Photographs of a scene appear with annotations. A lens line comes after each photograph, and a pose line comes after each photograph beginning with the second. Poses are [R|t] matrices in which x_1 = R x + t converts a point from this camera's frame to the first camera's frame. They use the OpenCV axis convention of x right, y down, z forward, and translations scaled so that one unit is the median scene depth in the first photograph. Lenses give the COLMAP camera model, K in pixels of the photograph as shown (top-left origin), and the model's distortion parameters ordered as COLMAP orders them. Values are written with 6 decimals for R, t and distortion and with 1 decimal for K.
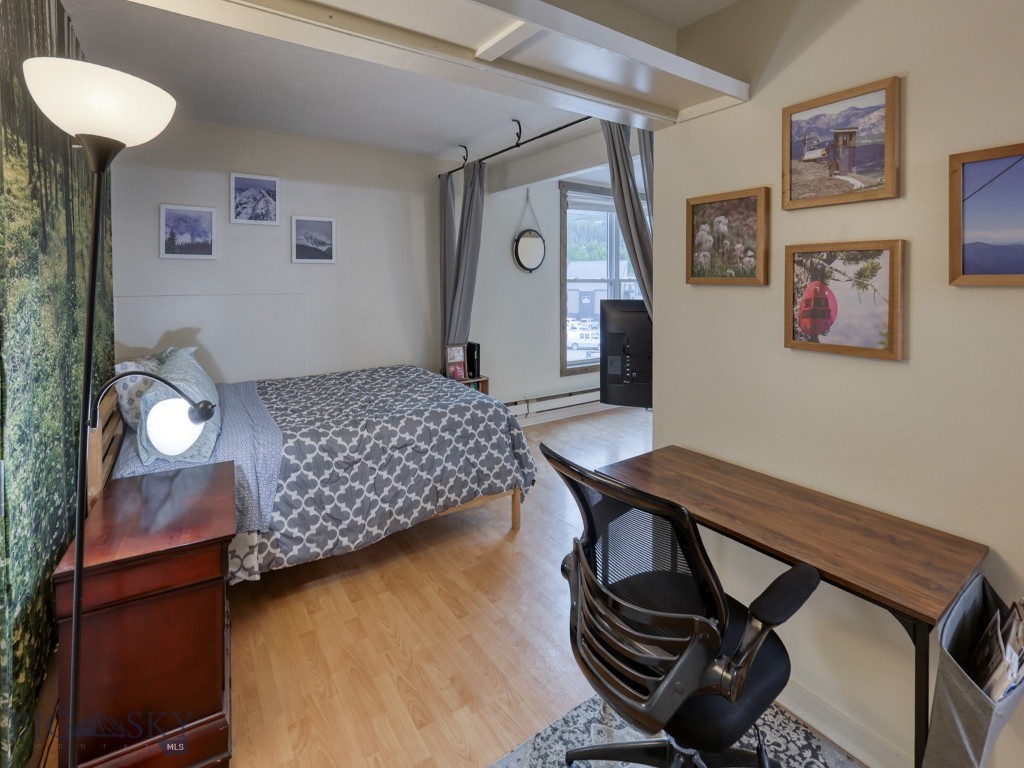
lens RADIAL K [[482.6, 0, 497.9], [0, 482.6, 284.2], [0, 0, 1]] dist [0.000601, -0.000129]
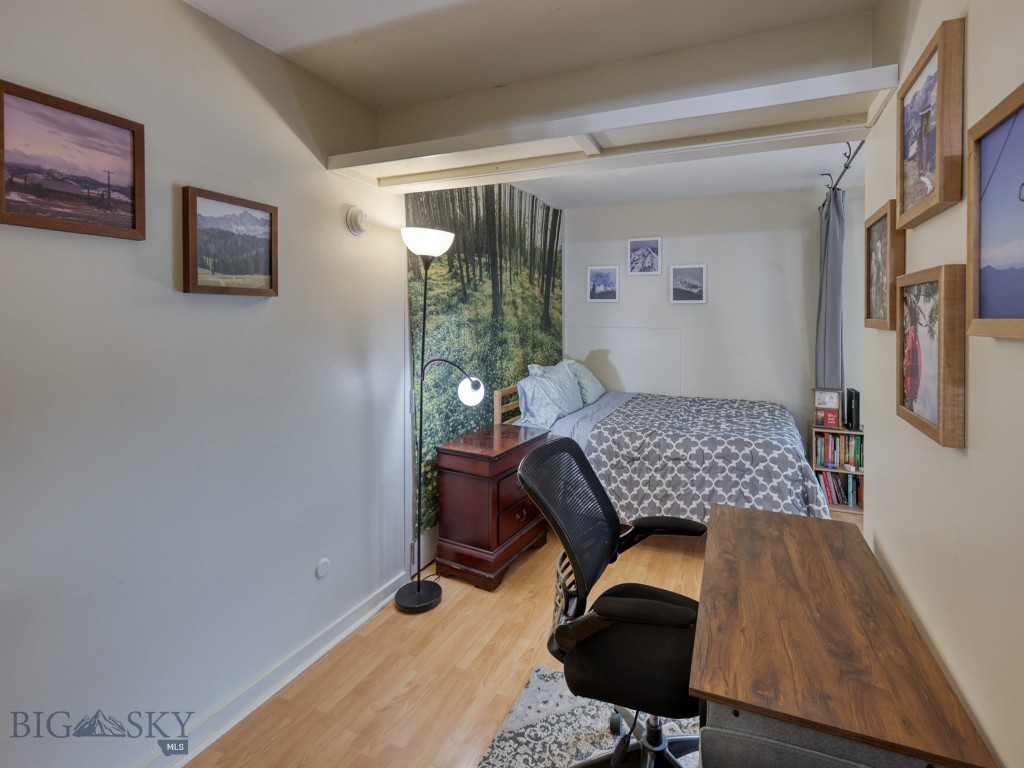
lens RADIAL K [[464.3, 0, 548.2], [0, 464.3, 321.7], [0, 0, 1]] dist [-0.001818, 0.000309]
pose [[0.562164, 0.016153, -0.826868, 0.551770], [-0.015132, 0.999843, 0.009244, -0.005773], [0.826888, 0.007316, 0.562320, 0.098781]]
